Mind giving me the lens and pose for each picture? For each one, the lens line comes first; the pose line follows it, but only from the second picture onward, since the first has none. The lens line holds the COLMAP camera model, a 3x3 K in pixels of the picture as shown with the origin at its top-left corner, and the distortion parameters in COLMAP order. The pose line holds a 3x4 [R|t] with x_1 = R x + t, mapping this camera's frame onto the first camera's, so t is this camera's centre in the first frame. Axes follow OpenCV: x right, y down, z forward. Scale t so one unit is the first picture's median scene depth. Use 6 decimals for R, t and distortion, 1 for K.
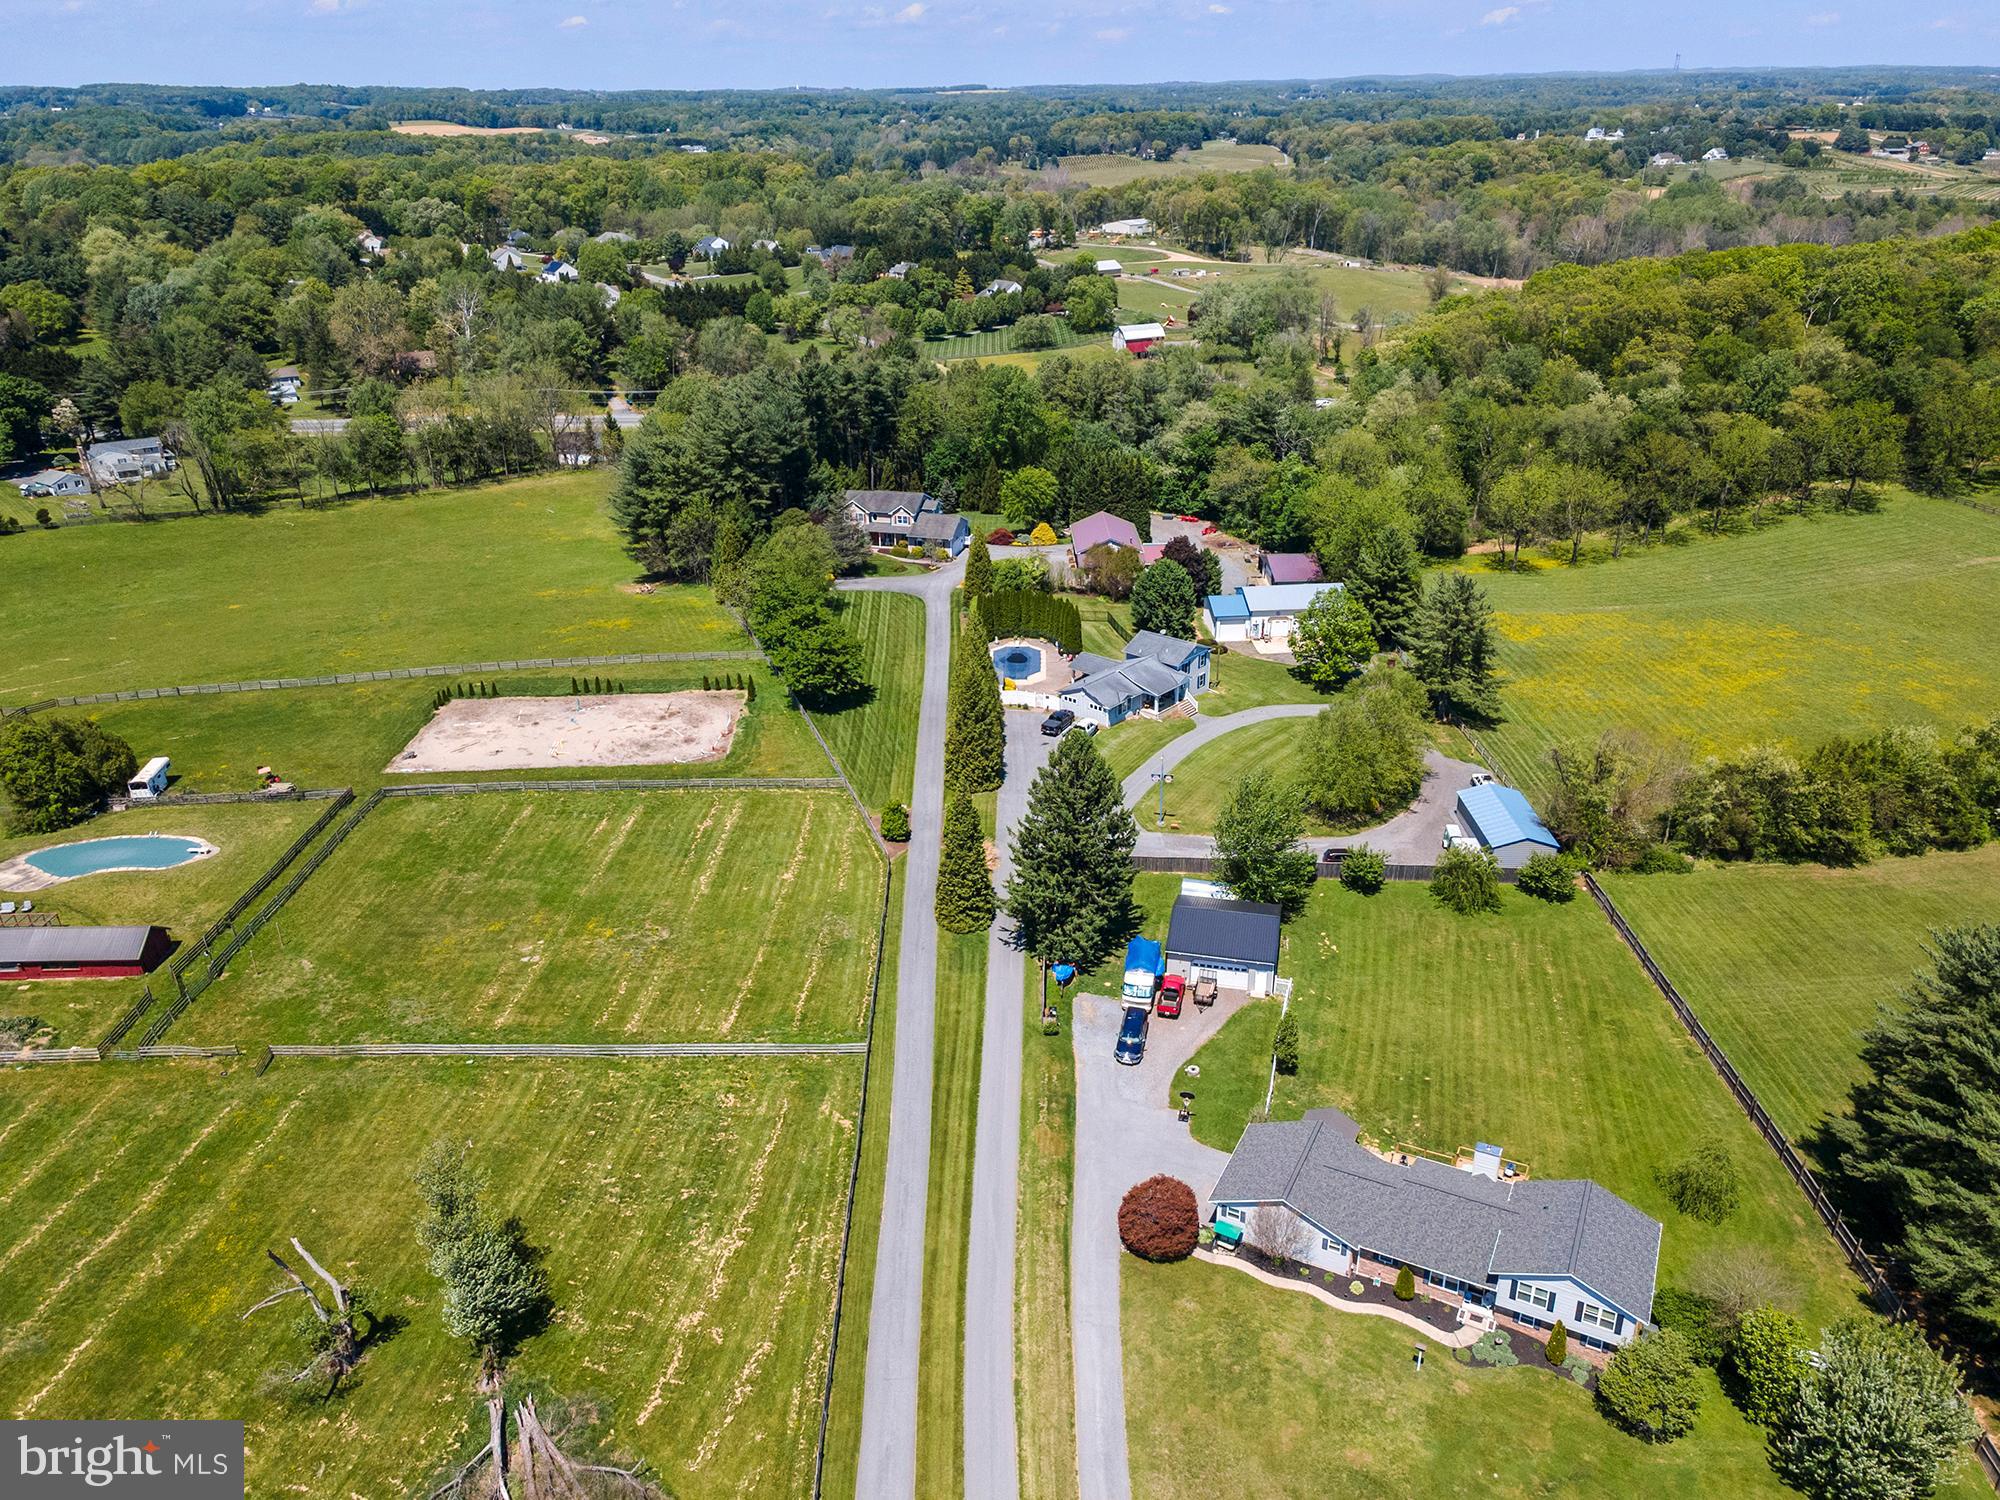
lens RADIAL K [[1444.8, 0, 997.2], [0, 1444.8, 744.8], [0, 0, 1]] dist [0.042402, 0.009095]
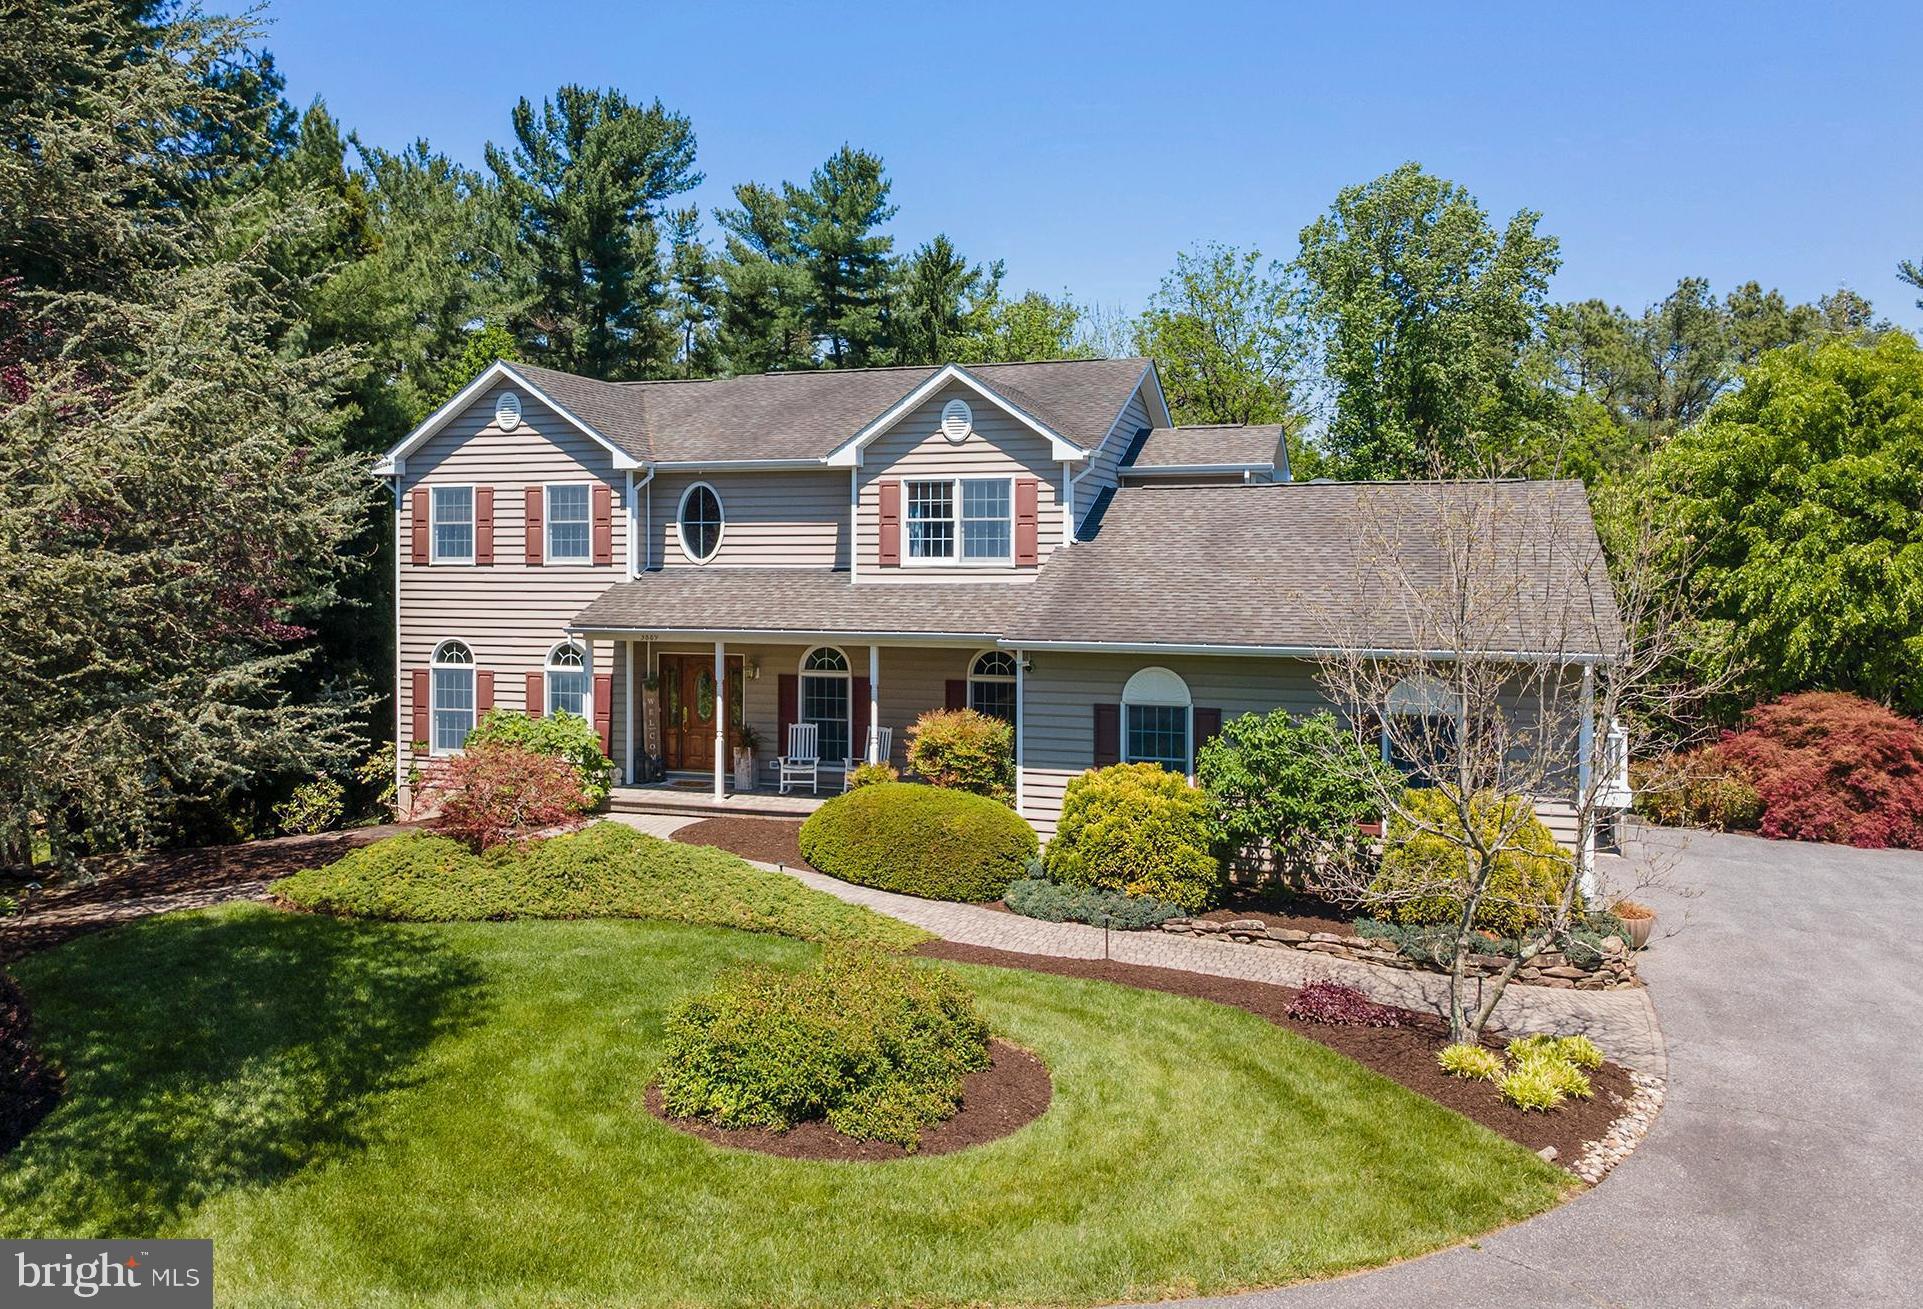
lens RADIAL K [[1455.0, 0, 930.6], [0, 1455.0, 562.3], [0, 0, 1]] dist [0.046569, 0.004842]
pose [[0.997031, 0.018778, -0.074683, -0.060529], [-0.047855, 0.910899, -0.409845, -0.113500], [0.060333, 0.412202, 0.909093, 0.919933]]
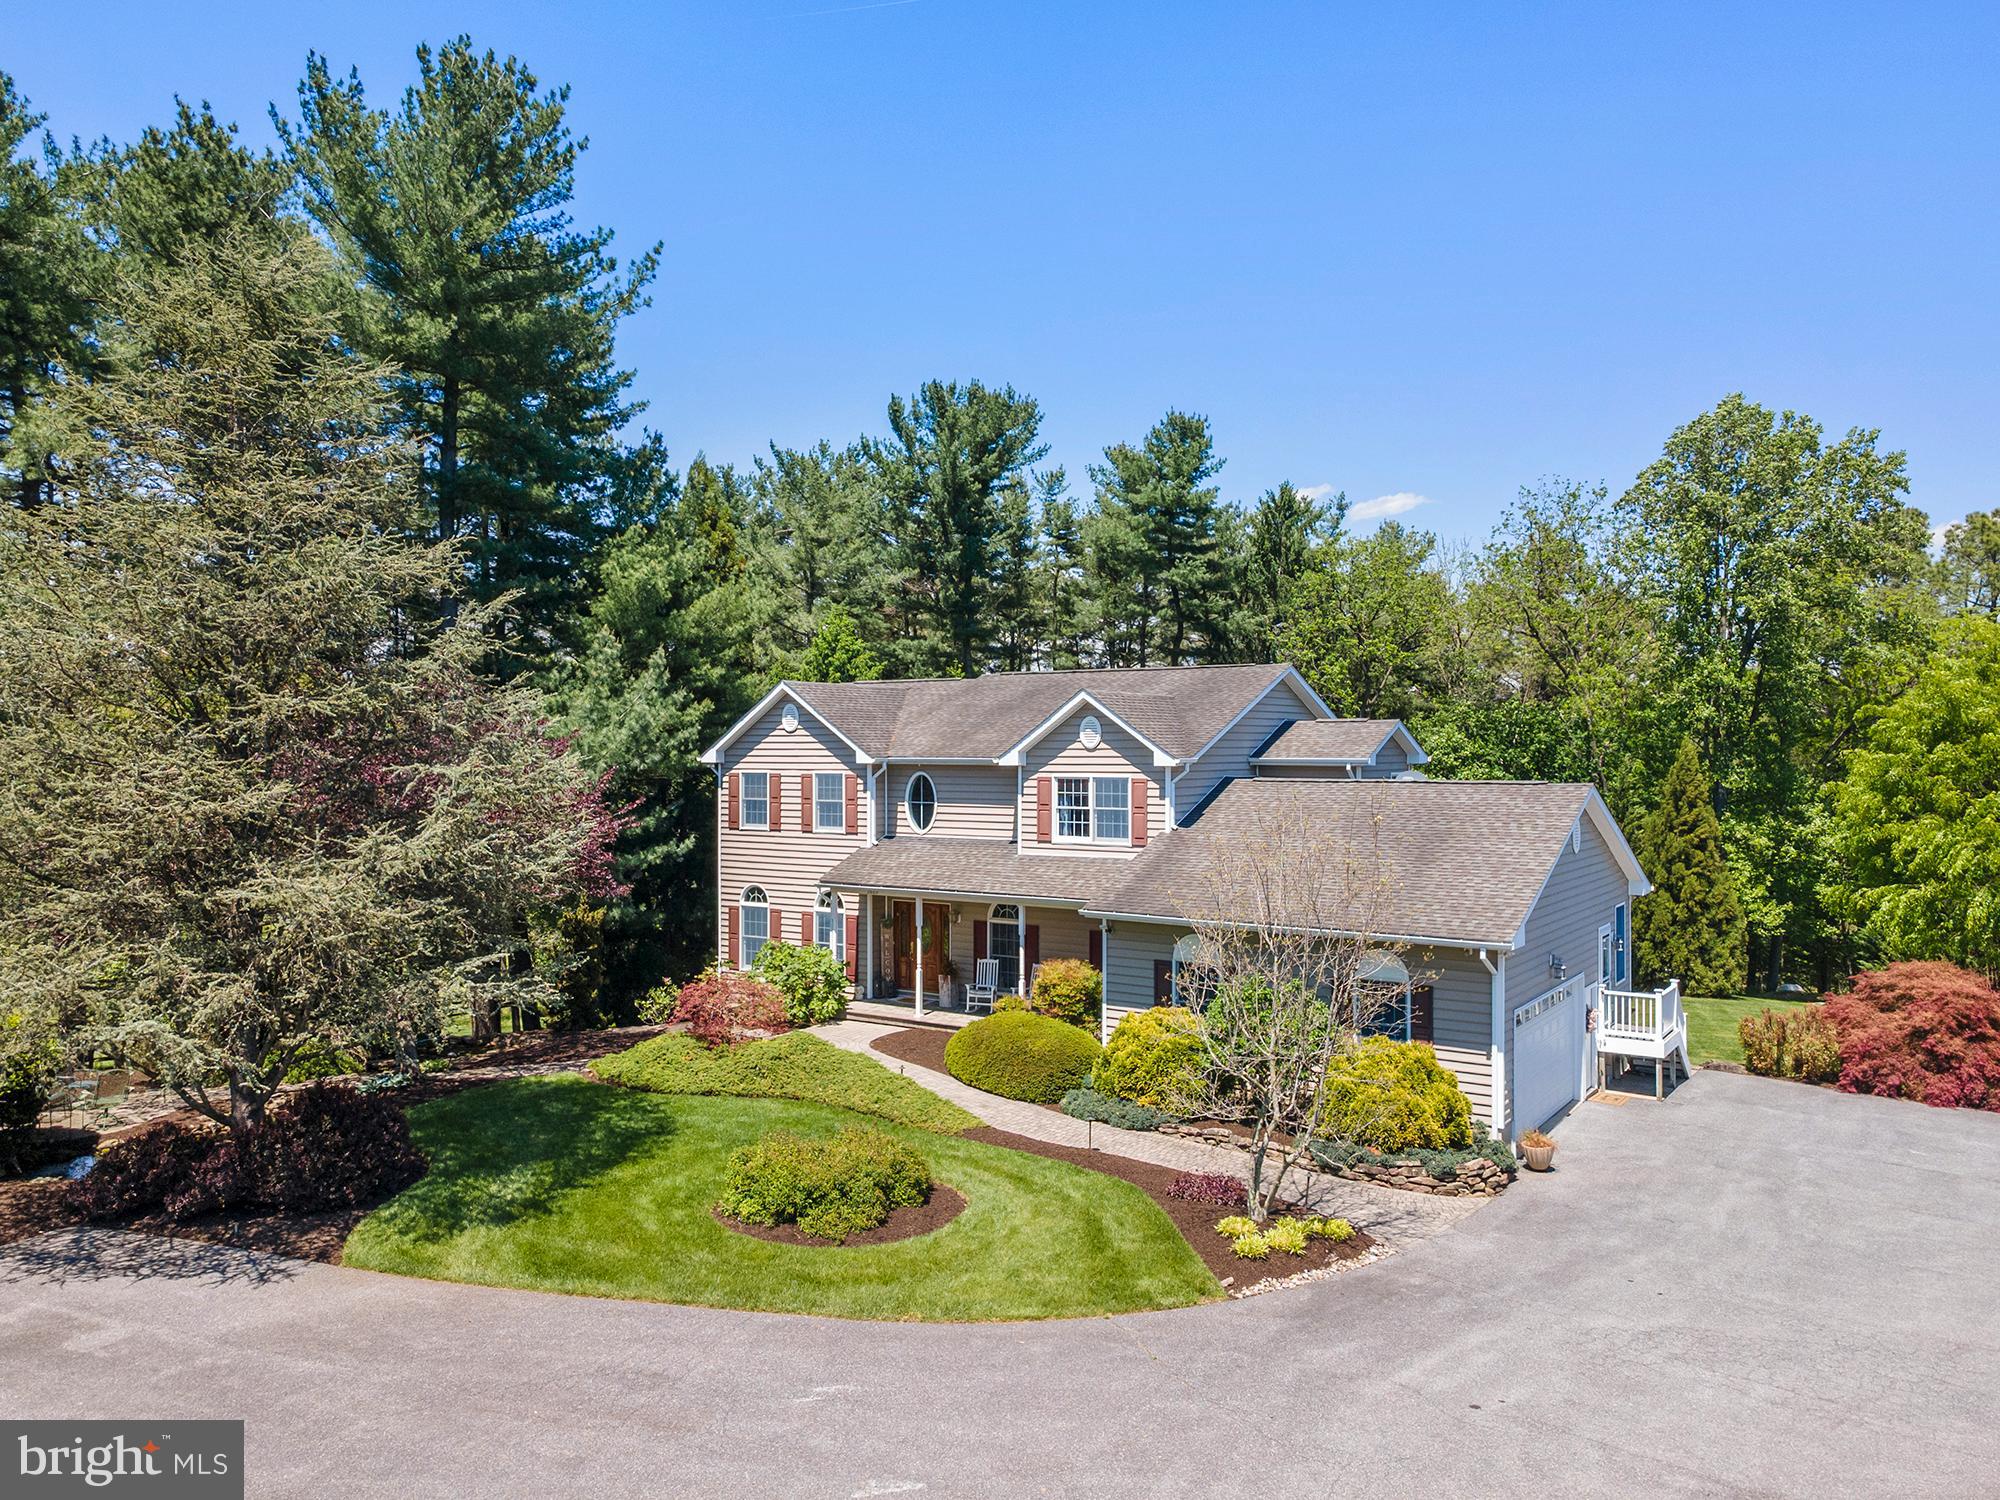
lens RADIAL K [[1444.8, 0, 997.2], [0, 1444.8, 744.8], [0, 0, 1]] dist [0.042402, 0.009095]
pose [[0.942721, 0.016207, -0.333187, -0.031440], [-0.152872, 0.908750, -0.388333, -0.110940], [0.296490, 0.417025, 0.859176, 0.894027]]
